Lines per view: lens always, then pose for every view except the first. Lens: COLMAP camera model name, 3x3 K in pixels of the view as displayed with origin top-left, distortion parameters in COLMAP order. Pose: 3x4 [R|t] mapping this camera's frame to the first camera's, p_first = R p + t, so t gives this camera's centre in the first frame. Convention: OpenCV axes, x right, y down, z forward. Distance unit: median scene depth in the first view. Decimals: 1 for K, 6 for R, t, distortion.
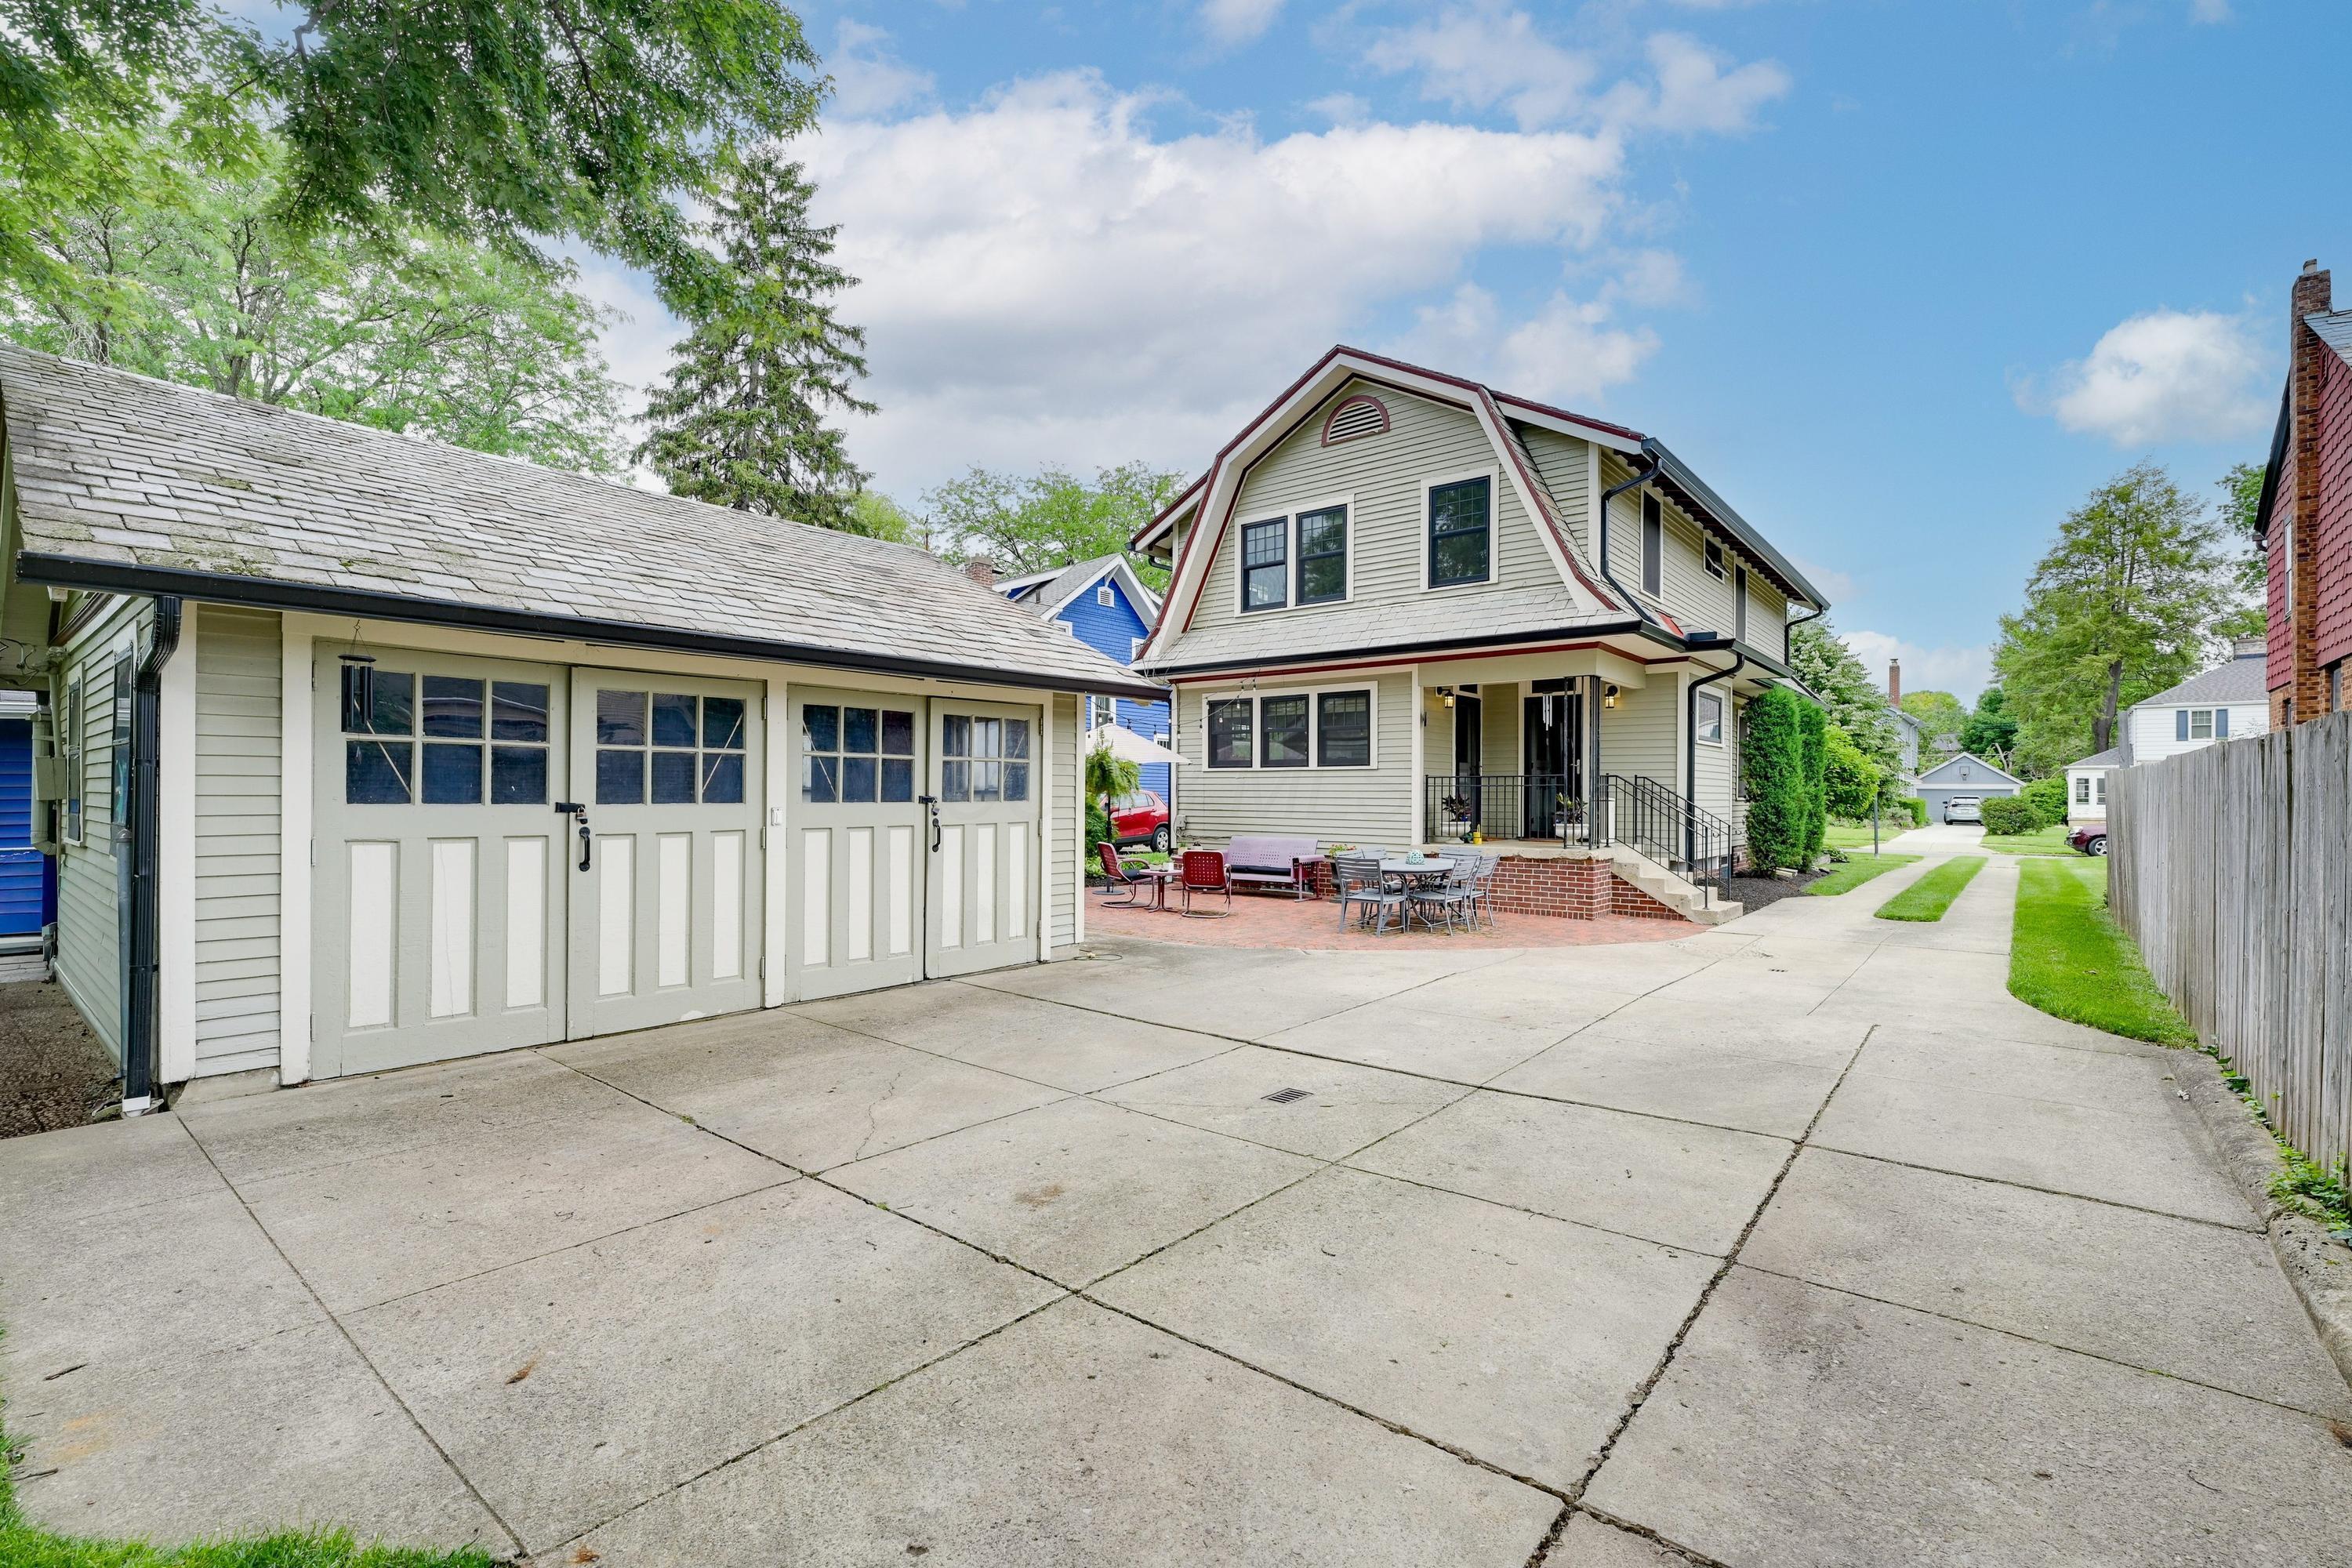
lens RADIAL K [[1045.6, 0, 1164.5], [0, 1045.6, 790.6], [0, 0, 1]] dist [-0.001760, -0.002375]
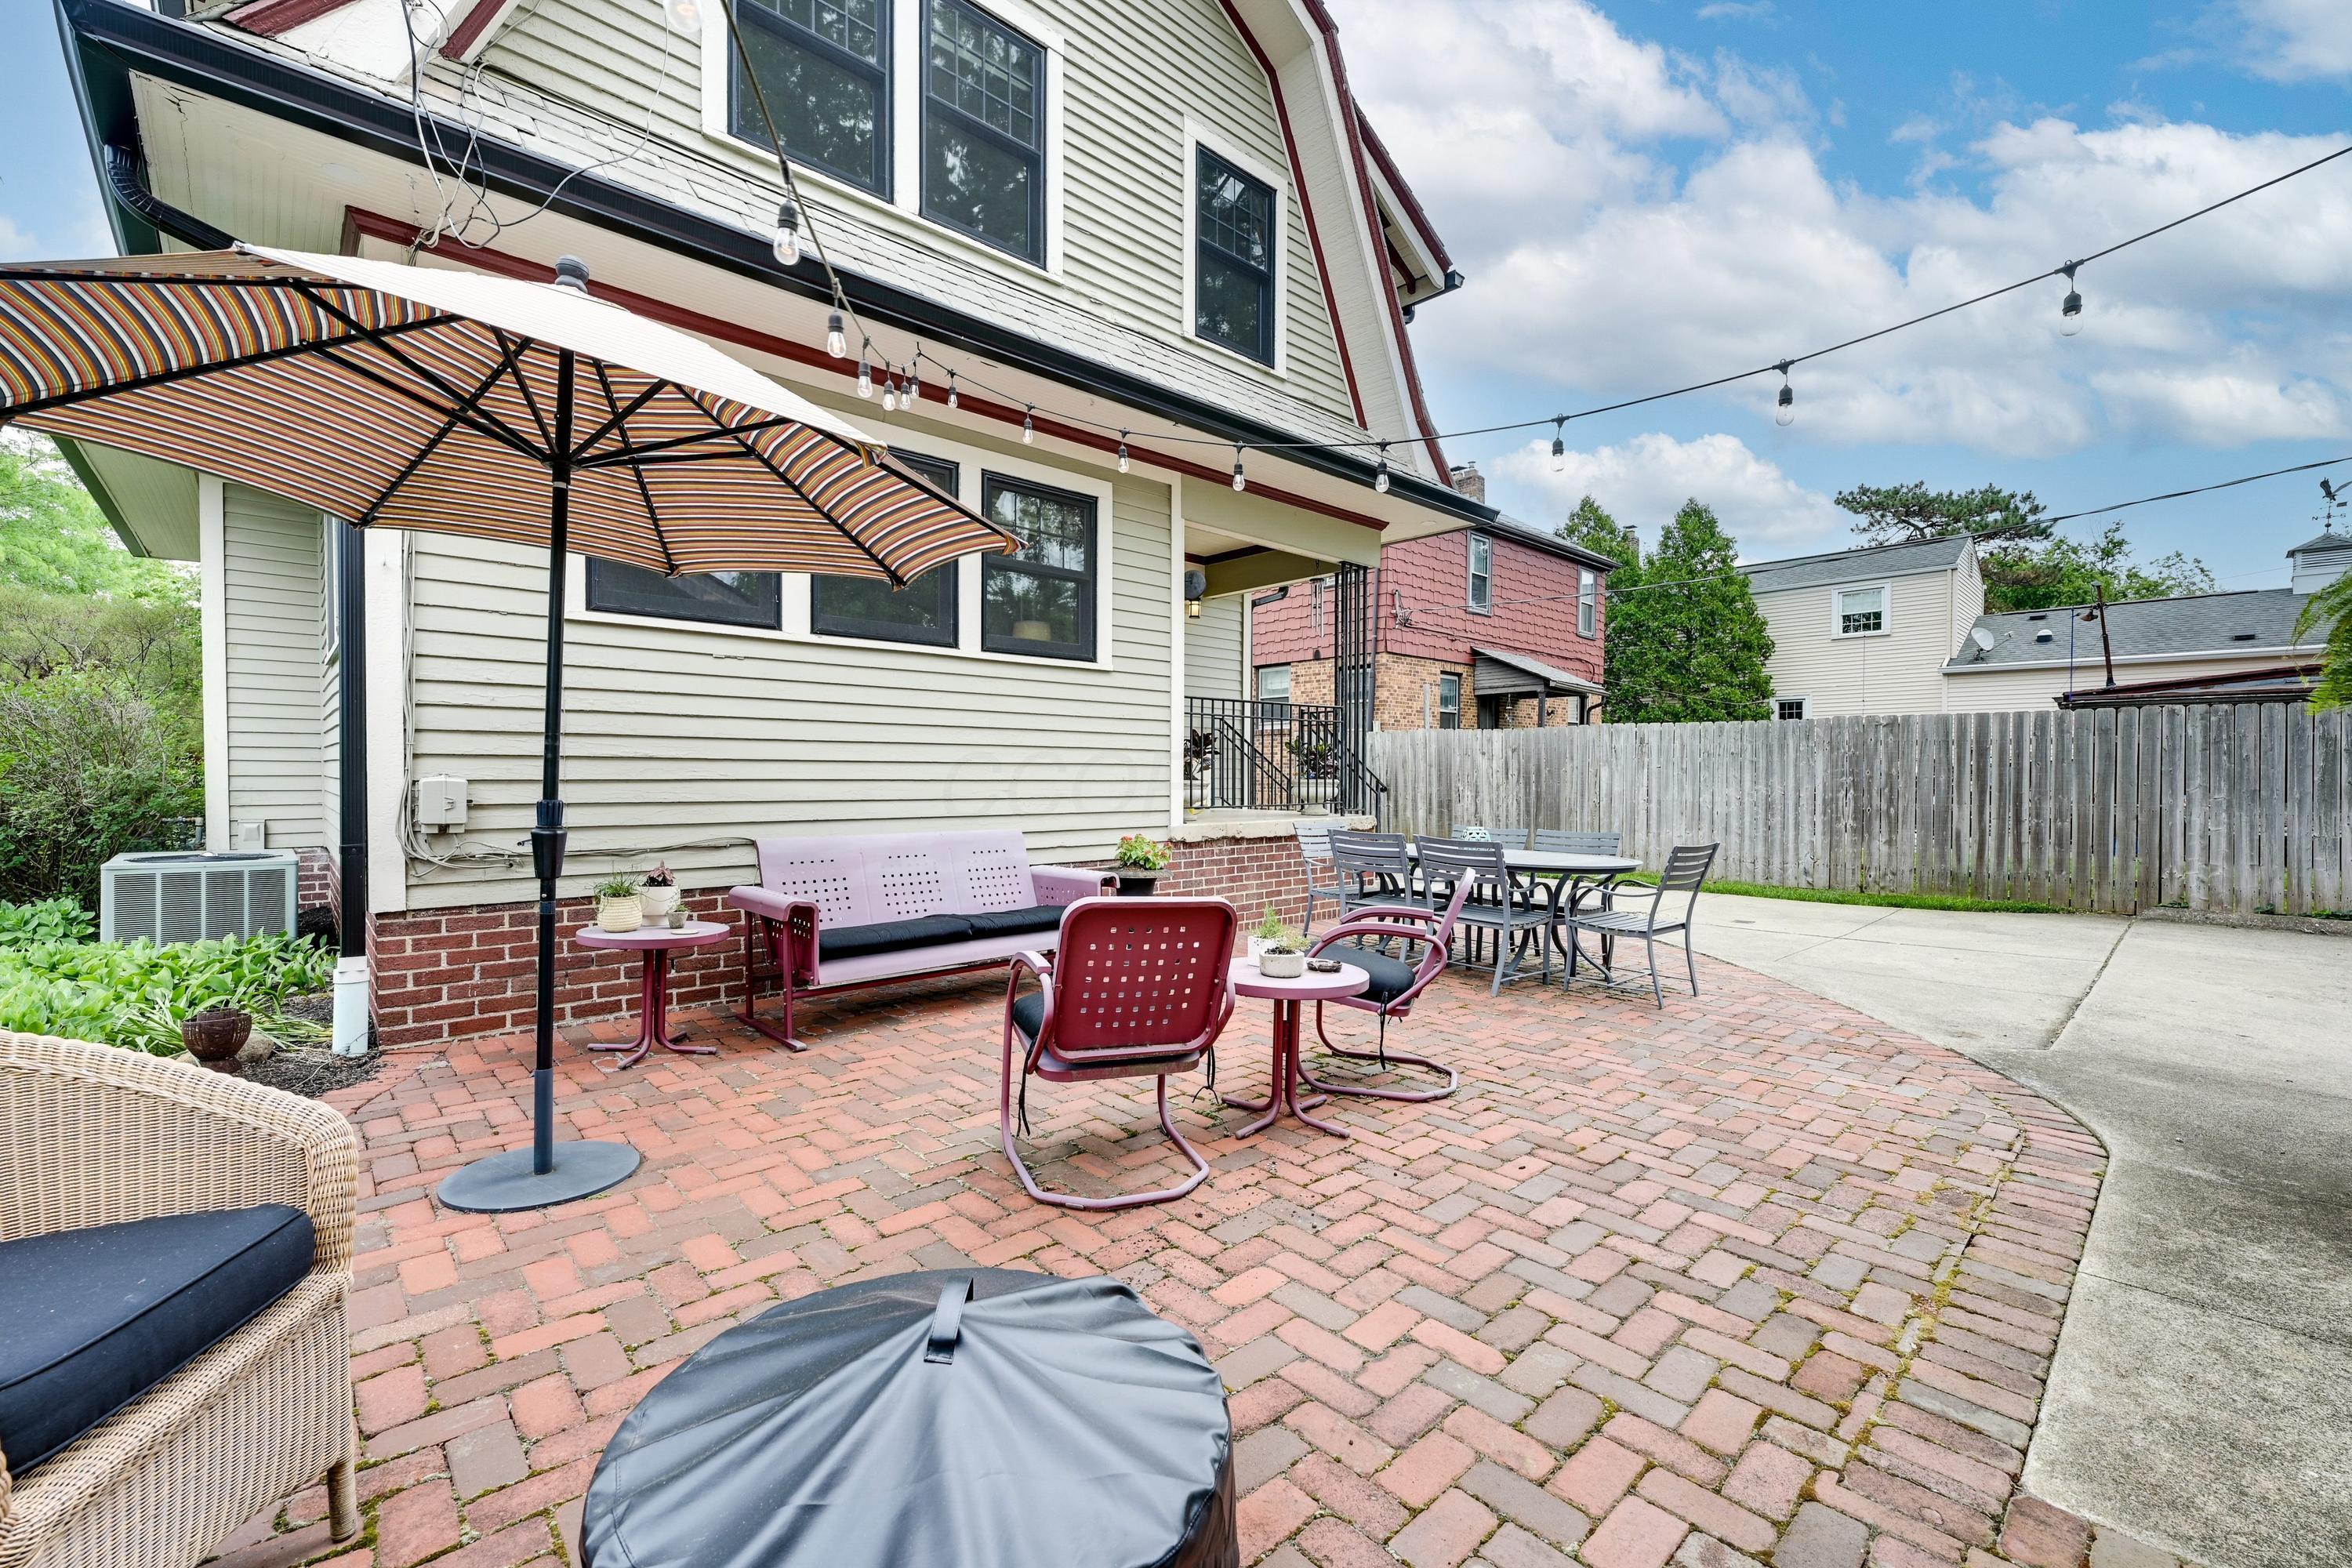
lens RADIAL K [[984.6, 0, 1171.6], [0, 984.6, 783.9], [0, 0, 1]] dist [-0.001842, 0.000482]
pose [[0.106503, -0.014593, 0.994205, -0.420205], [-0.005985, 0.999865, 0.015317, 0.041810], [-0.994294, -0.007581, 0.106401, 1.644666]]
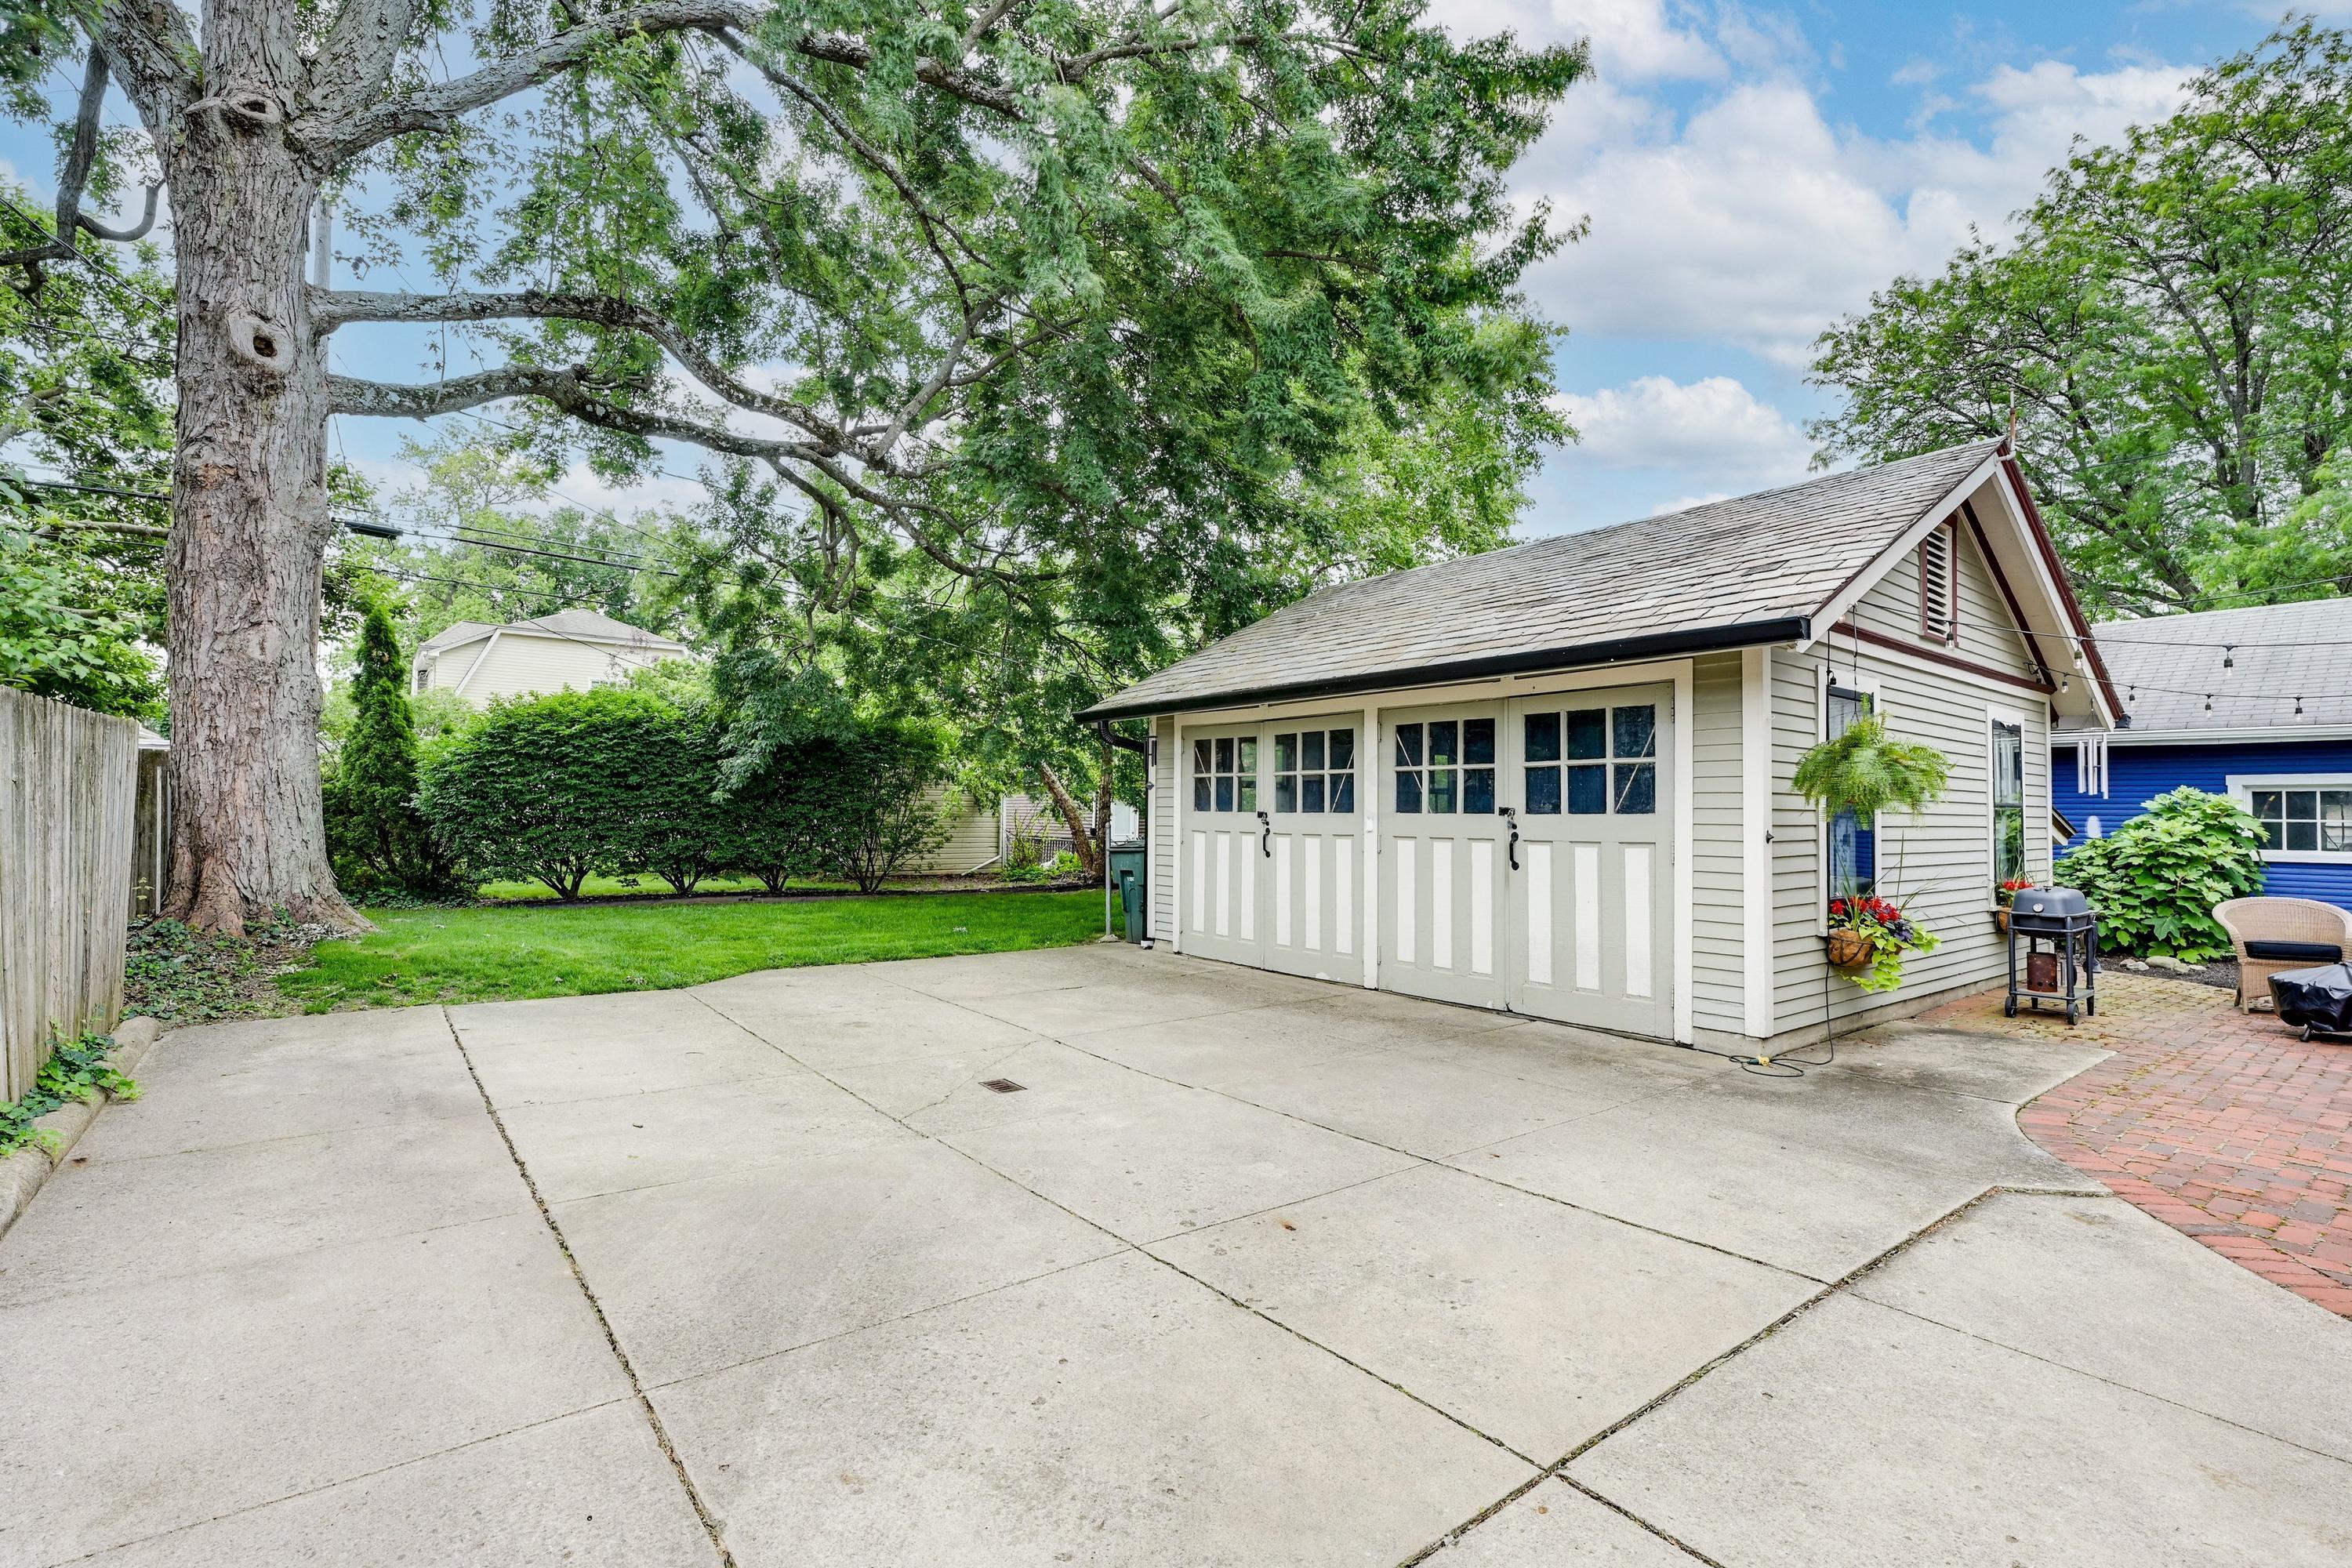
lens RADIAL K [[1045.6, 0, 1172.2], [0, 1045.6, 782.3], [0, 0, 1]] dist [-0.001760, -0.002375]
pose [[-0.205396, -0.036620, -0.977994, 0.747467], [-0.012221, 0.999318, -0.034852, 0.019665], [0.978603, 0.004793, -0.205704, 0.936205]]
